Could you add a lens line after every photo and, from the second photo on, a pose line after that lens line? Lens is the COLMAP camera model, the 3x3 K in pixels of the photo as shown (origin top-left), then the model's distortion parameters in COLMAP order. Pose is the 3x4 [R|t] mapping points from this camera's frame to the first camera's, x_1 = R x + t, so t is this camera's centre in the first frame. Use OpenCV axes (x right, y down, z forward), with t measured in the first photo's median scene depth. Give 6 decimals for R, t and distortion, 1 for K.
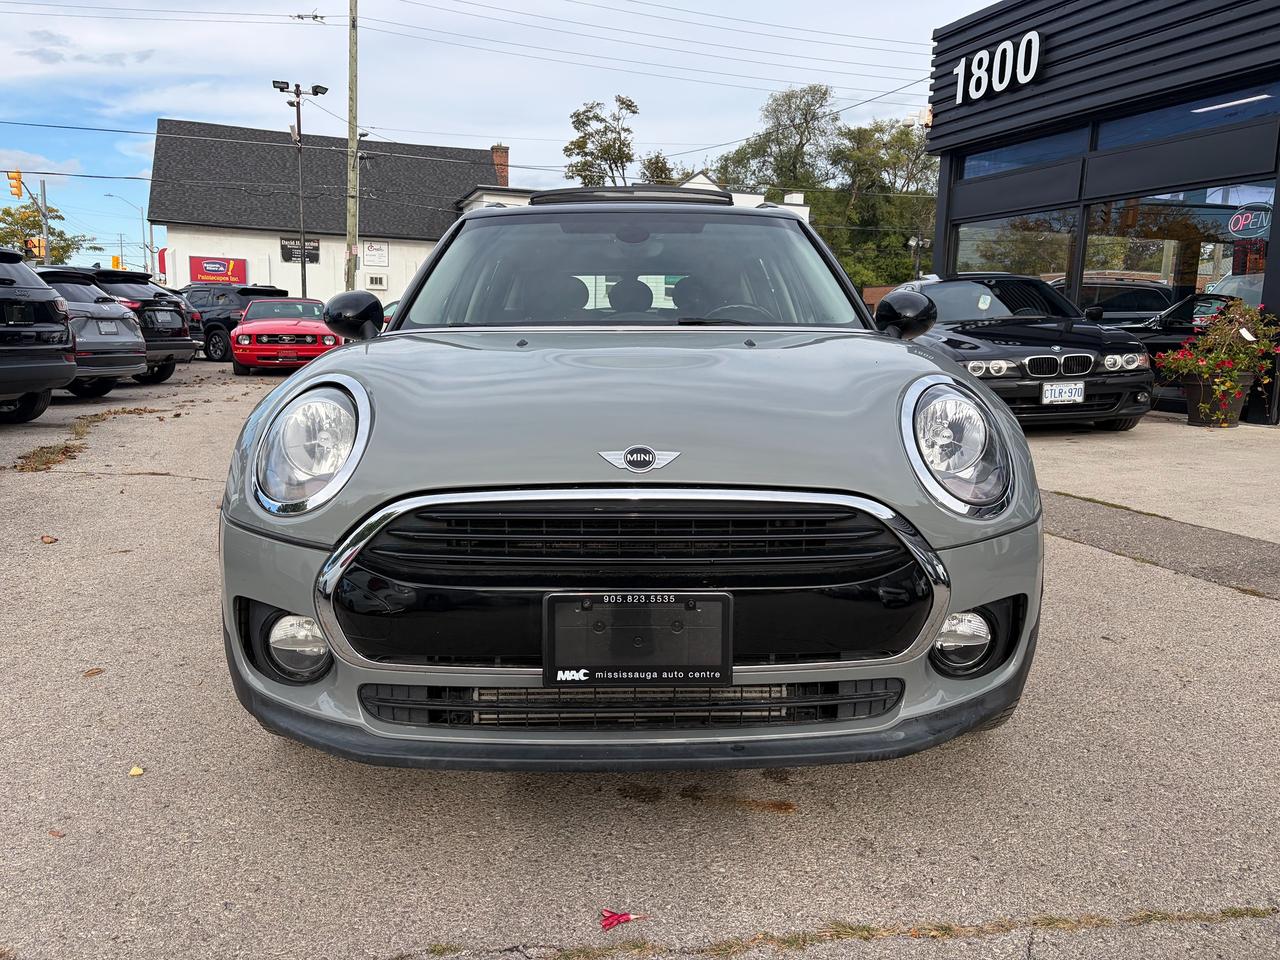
lens RADIAL K [[972.0, 0, 645.7], [0, 972.0, 475.4], [0, 0, 1]] dist [0.063989, -0.084417]
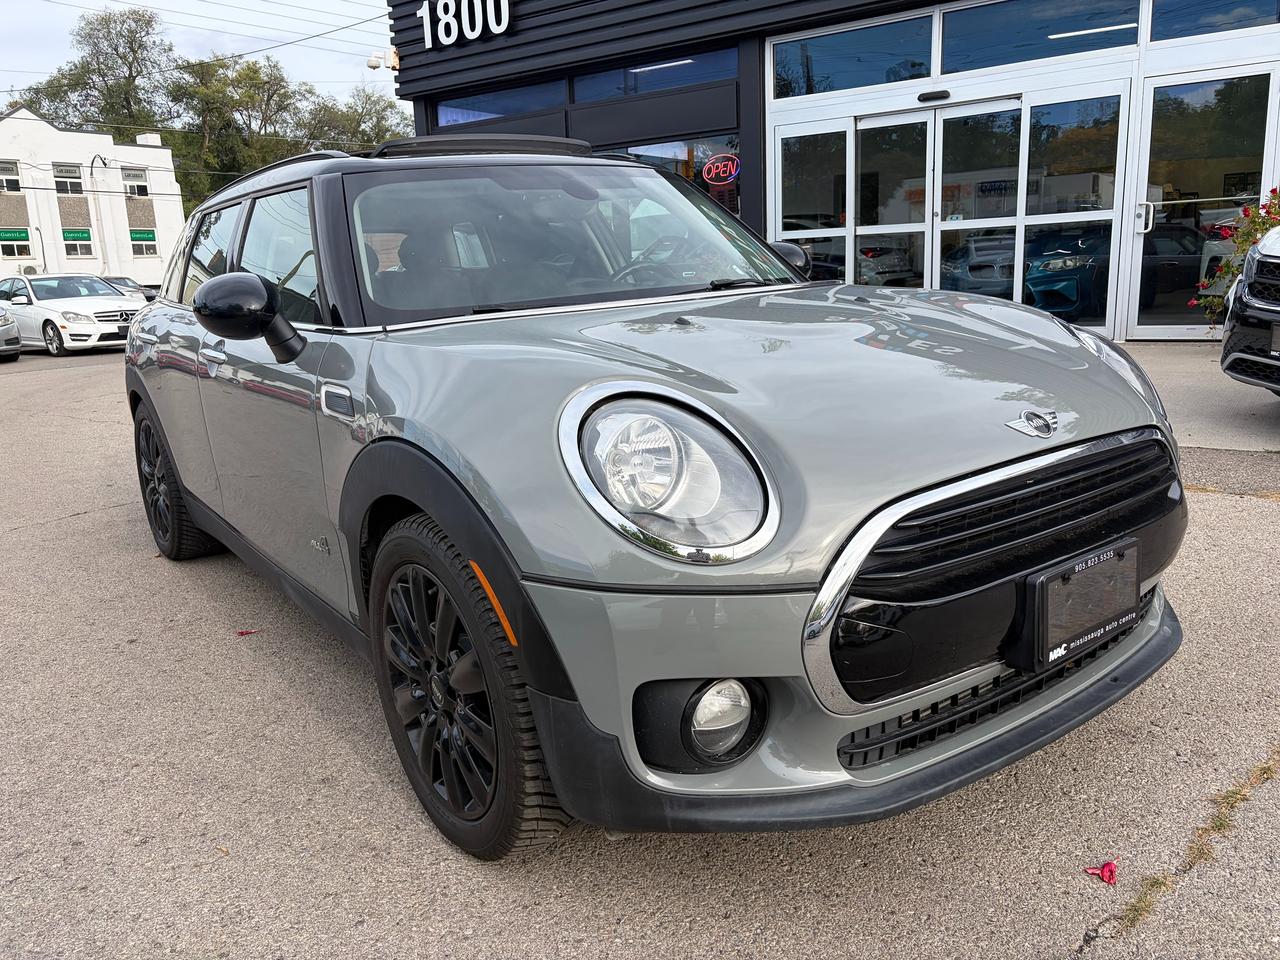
lens RADIAL K [[972.0, 0, 645.7], [0, 972.0, 475.4], [0, 0, 1]] dist [0.063989, -0.084417]
pose [[0.794009, -0.185464, 0.578924, -0.052731], [0.155078, 0.982612, 0.102096, -0.007464], [-0.587793, 0.008713, 0.808965, 0.024617]]
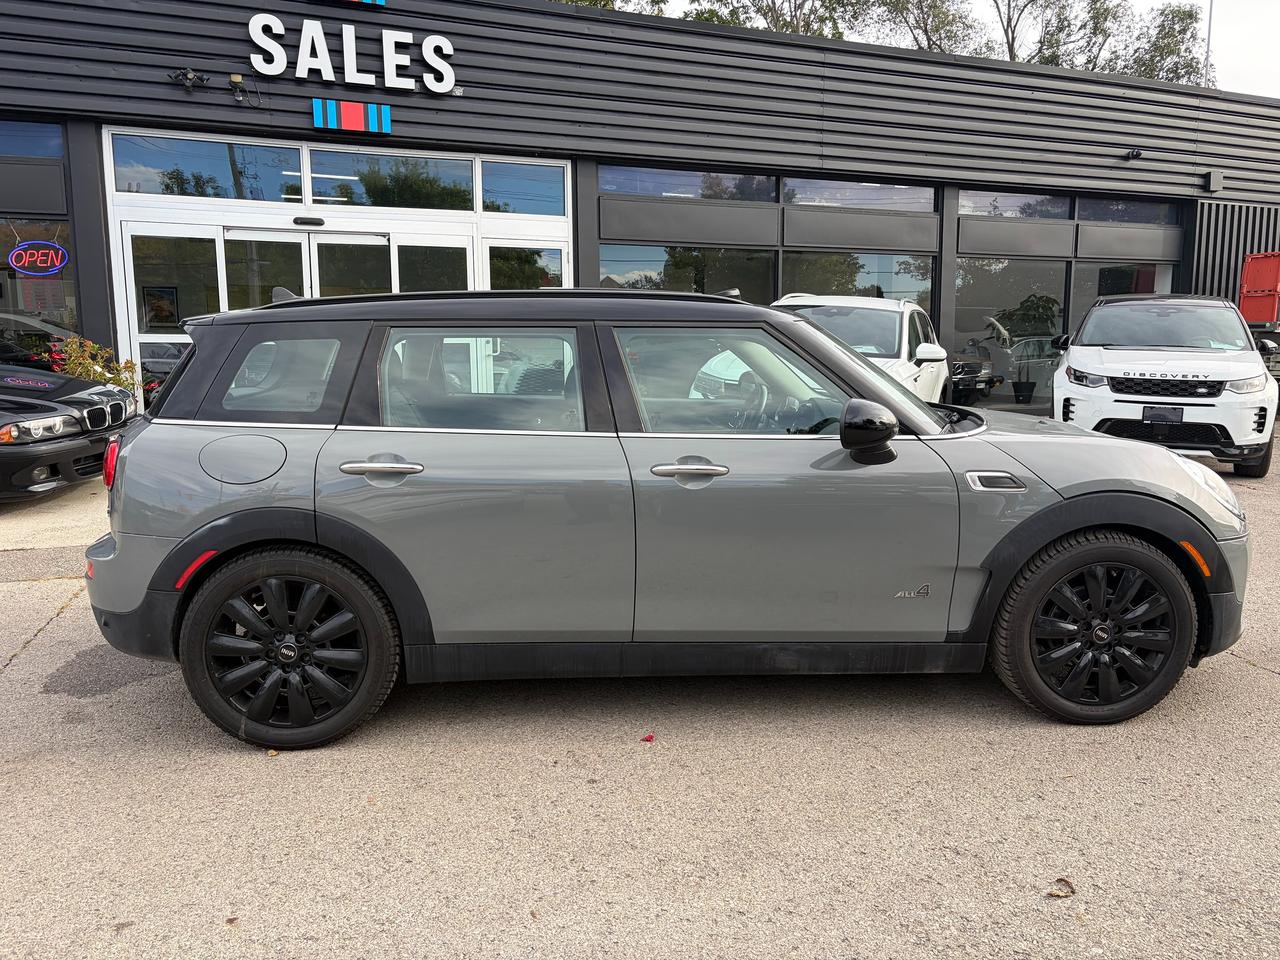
lens RADIAL K [[972.0, 0, 645.7], [0, 972.0, 475.4], [0, 0, 1]] dist [0.063989, -0.084417]
pose [[-0.095617, -0.156889, 0.982977, -0.118251], [0.154850, 0.973135, 0.170381, -0.029091], [-0.983300, 0.168505, -0.068754, 0.122723]]
